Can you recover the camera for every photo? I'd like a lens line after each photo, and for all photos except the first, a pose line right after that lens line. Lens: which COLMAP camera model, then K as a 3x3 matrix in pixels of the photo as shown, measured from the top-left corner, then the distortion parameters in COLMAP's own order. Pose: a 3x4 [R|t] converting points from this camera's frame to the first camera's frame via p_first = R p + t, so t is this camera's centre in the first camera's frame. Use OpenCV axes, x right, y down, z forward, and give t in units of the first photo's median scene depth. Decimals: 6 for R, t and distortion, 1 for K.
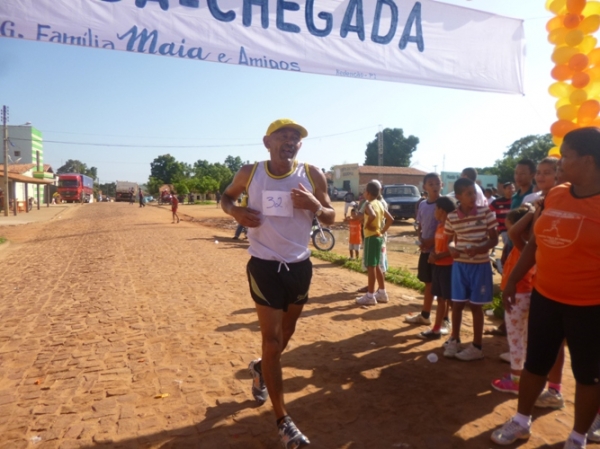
lens RADIAL K [[434.0, 0, 294.4], [0, 434.0, 227.7], [0, 0, 1]] dist [-0.057468, 0.008614]
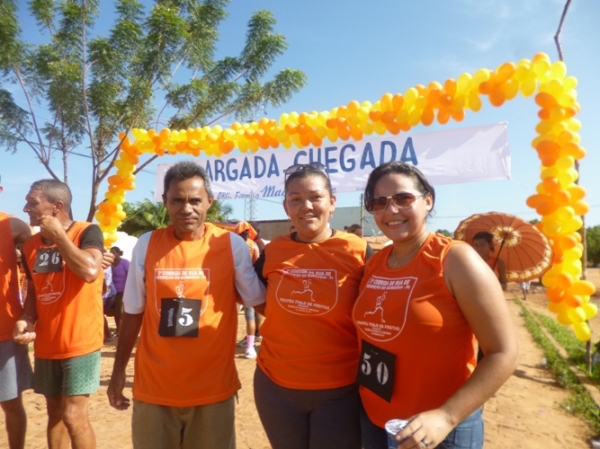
lens RADIAL K [[434.0, 0, 292.2], [0, 434.0, 230.9], [0, 0, 1]] dist [-0.057468, 0.008614]
pose [[0.670985, -0.051665, -0.739669, 1.113866], [-0.058812, 0.990718, -0.122552, 0.049828], [0.739135, 0.125732, 0.661718, -0.350137]]
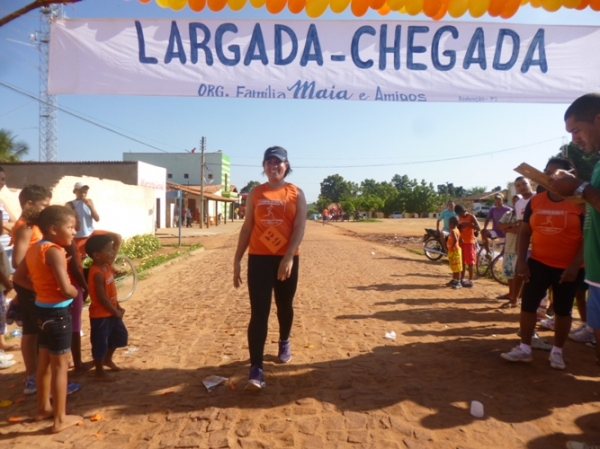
lens RADIAL K [[434.0, 0, 293.2], [0, 434.0, 230.2], [0, 0, 1]] dist [-0.057468, 0.008614]
pose [[0.927489, 0.019921, -0.373319, 0.106811], [-0.034144, 0.998920, -0.031525, 0.048150], [0.372287, 0.041986, 0.927167, -0.222347]]
